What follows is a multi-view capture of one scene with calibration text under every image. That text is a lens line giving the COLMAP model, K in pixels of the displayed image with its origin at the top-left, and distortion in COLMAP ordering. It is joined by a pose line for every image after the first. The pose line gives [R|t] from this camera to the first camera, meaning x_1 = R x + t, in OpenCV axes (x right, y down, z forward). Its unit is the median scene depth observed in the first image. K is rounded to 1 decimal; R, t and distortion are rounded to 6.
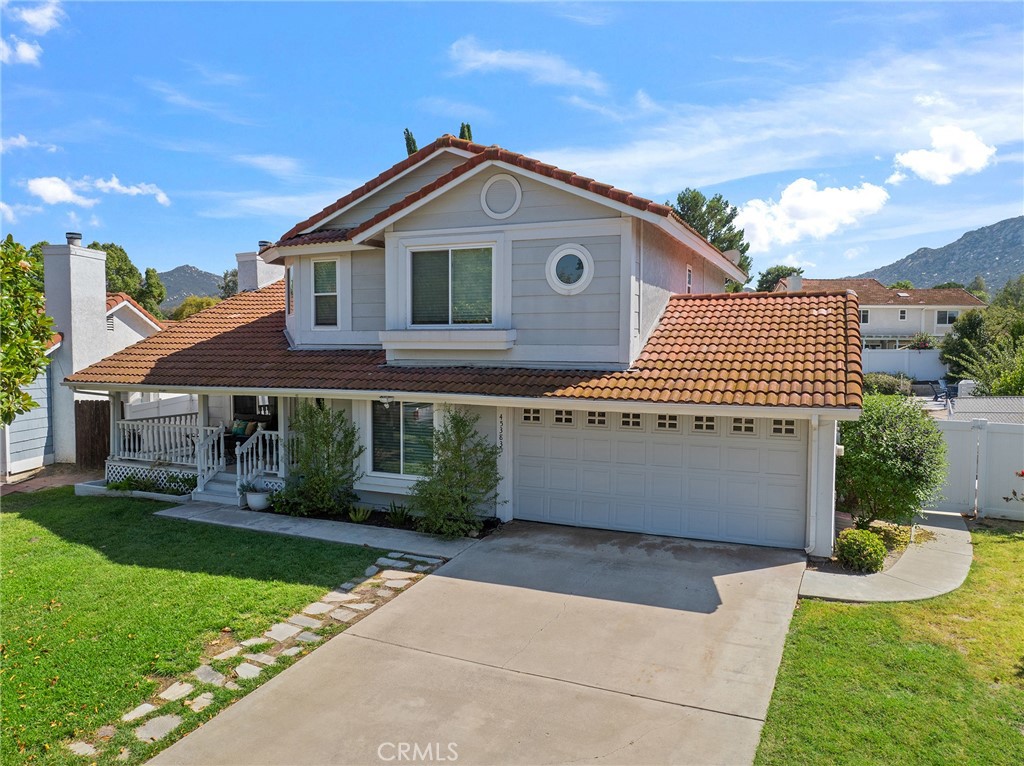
lens RADIAL K [[722.0, 0, 513.2], [0, 722.0, 379.0], [0, 0, 1]] dist [-0.041299, 0.008020]
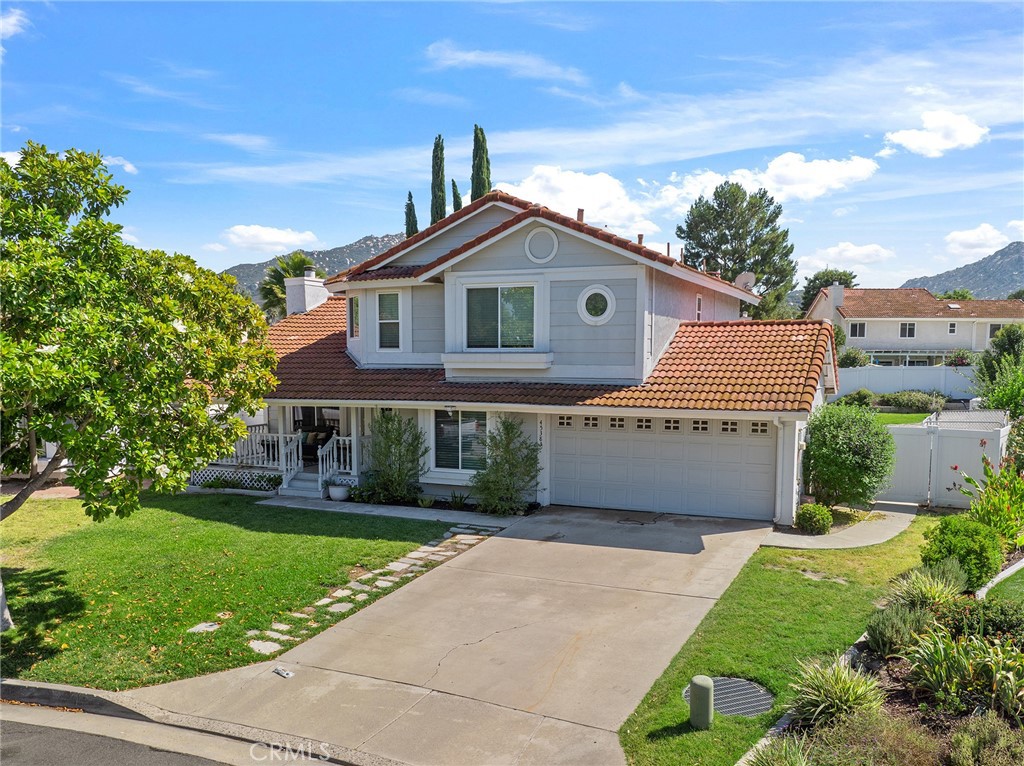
lens RADIAL K [[858.4, 0, 512.8], [0, 858.4, 451.6], [0, 0, 1]] dist [-0.029047, -0.024170]
pose [[0.999946, -0.000337, -0.010387, -0.052927], [0.000955, 0.998221, 0.059613, 0.014931], [0.010348, -0.059619, 0.998168, -0.518265]]
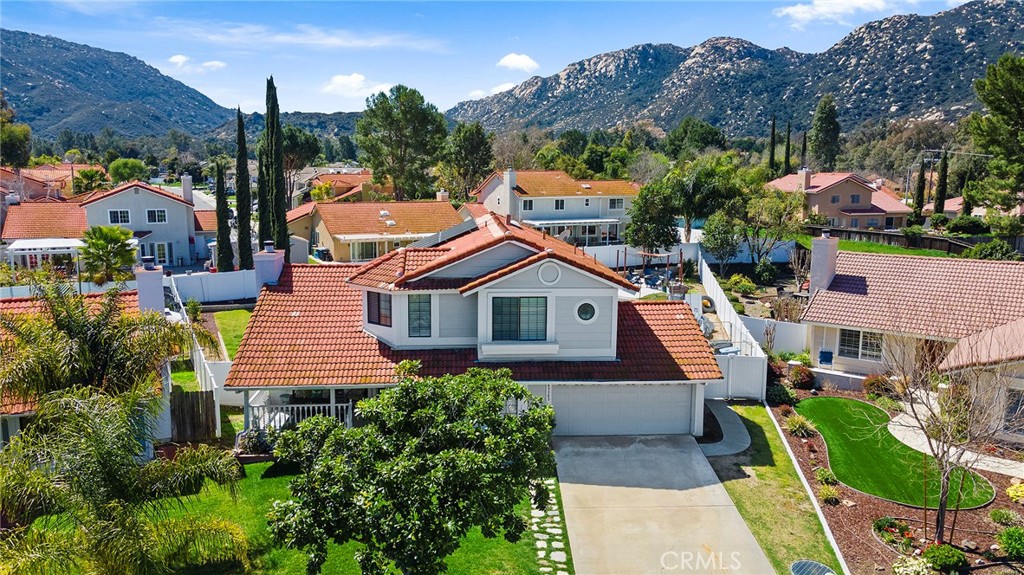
lens RADIAL K [[743.7, 0, 508.2], [0, 743.7, 283.3], [0, 0, 1]] dist [0.037369, 0.022952]
pose [[0.882965, -0.071779, 0.463919, -1.070323], [0.020157, 0.993127, 0.115295, -0.475403], [-0.469006, -0.092450, 0.878343, -0.712773]]
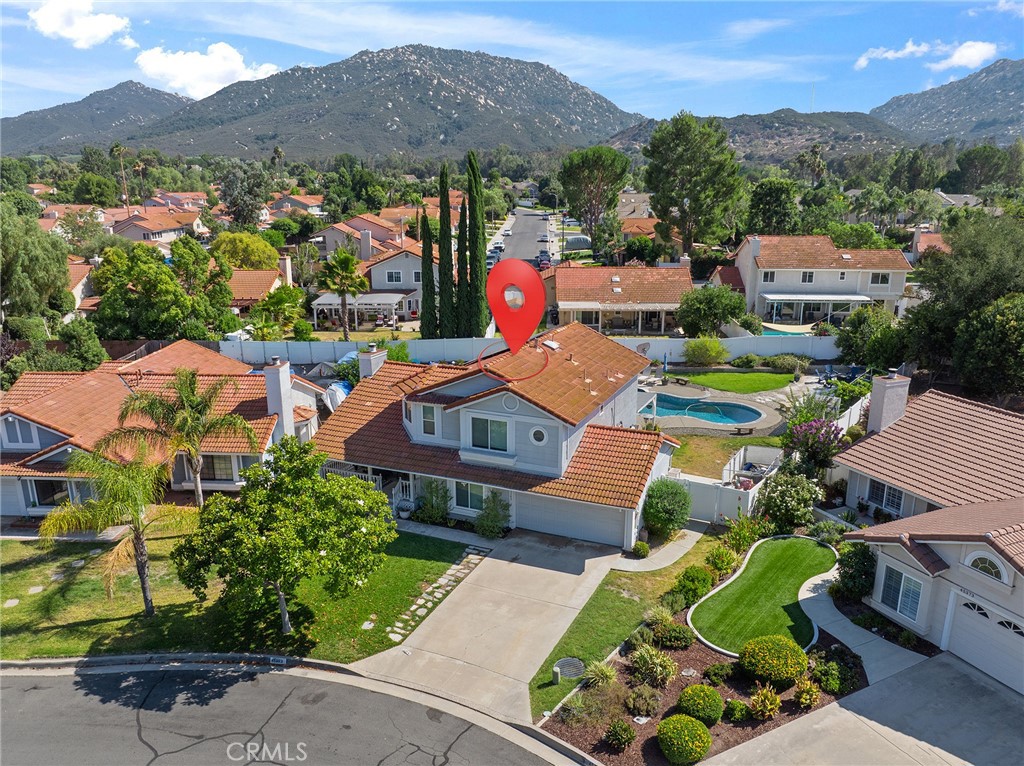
lens RADIAL K [[802.1, 0, 512.0], [0, 802.1, 420.5], [0, 0, 1]] dist [-0.024771, -0.014154]
pose [[0.999978, -0.002636, -0.006079, 0.004055], [0.004079, 0.967915, 0.251245, -0.892173], [0.005221, -0.251264, 0.967904, -1.638084]]
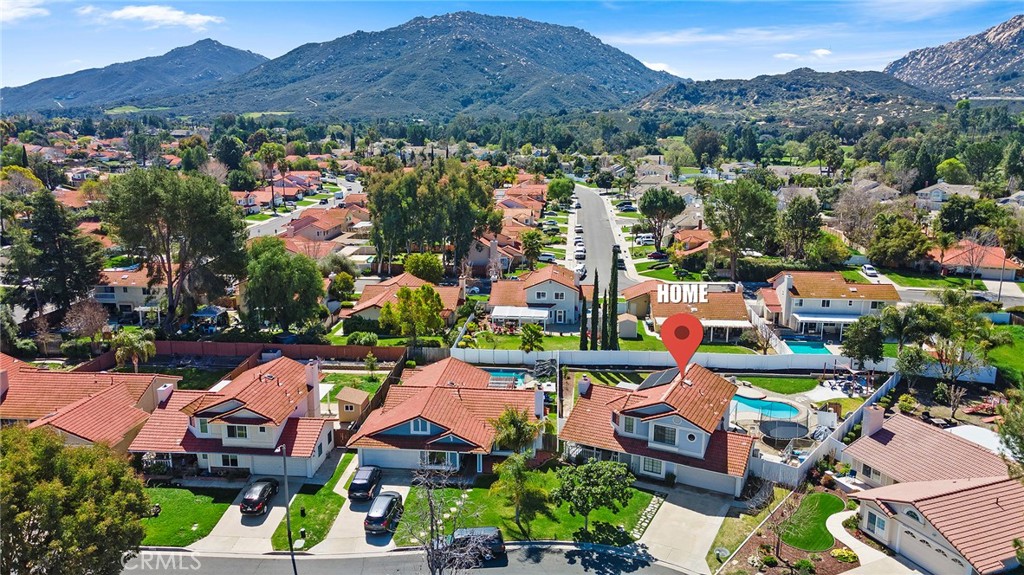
lens RADIAL K [[743.7, 0, 507.9], [0, 743.7, 288.4], [0, 0, 1]] dist [0.037369, 0.022952]
pose [[0.998548, 0.010660, -0.052808, -0.930076], [-0.001240, 0.984519, 0.175275, -2.072664], [0.053859, -0.174955, 0.983102, -3.972645]]
